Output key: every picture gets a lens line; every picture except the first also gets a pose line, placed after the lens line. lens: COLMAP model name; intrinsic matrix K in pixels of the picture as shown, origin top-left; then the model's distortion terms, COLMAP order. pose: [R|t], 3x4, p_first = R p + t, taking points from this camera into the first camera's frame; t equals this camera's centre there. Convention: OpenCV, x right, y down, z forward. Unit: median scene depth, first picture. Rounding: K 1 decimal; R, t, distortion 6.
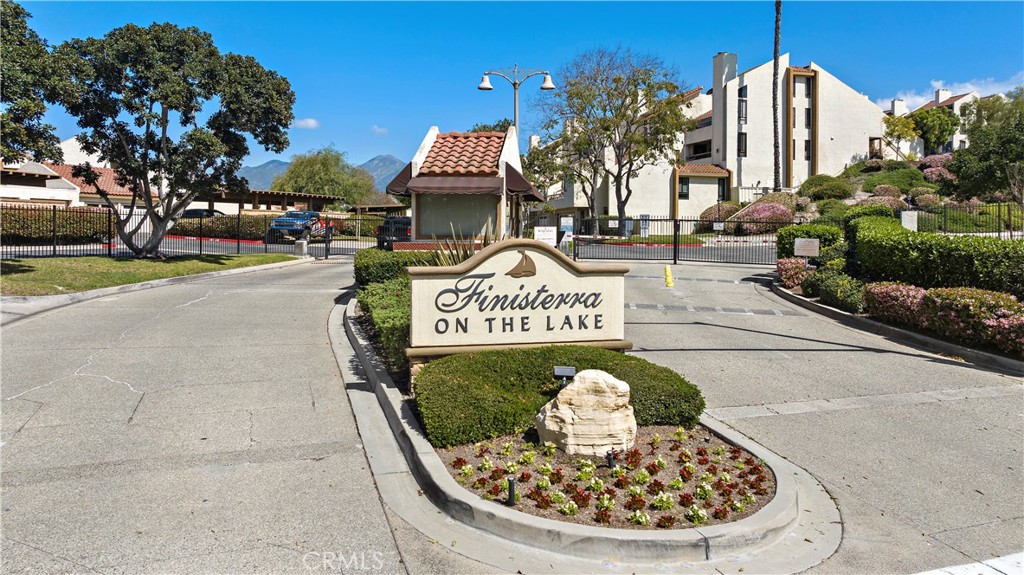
lens RADIAL K [[730.5, 0, 507.1], [0, 730.5, 243.3], [0, 0, 1]] dist [-0.011906, 0.001393]
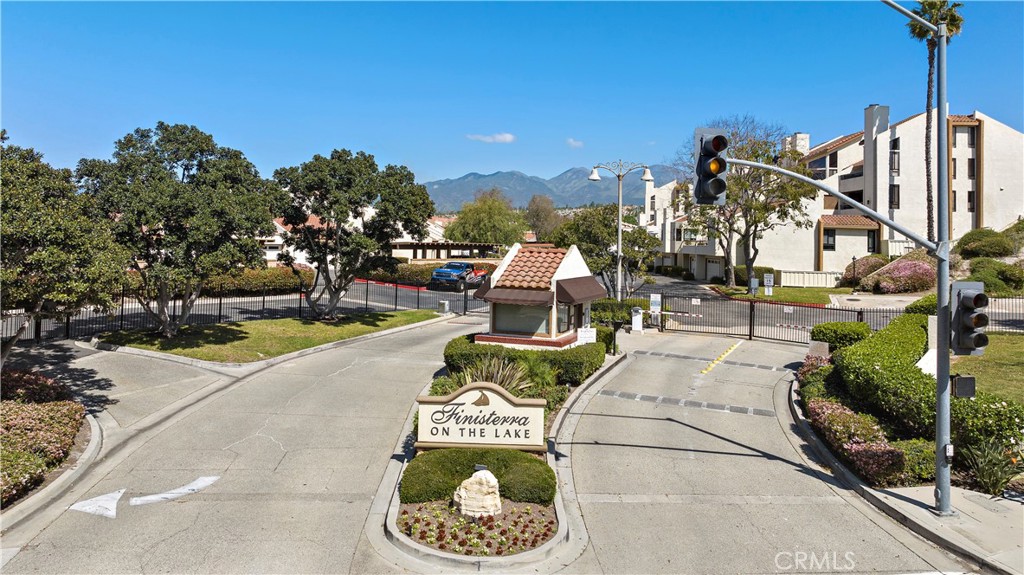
lens RADIAL K [[743.9, 0, 514.1], [0, 743.9, 220.7], [0, 0, 1]] dist [-0.014165, 0.000102]
pose [[0.968000, 0.017181, -0.250361, 0.267070], [-0.028681, 0.998691, -0.042358, -0.161546], [0.249305, 0.048183, 0.967226, -0.363305]]
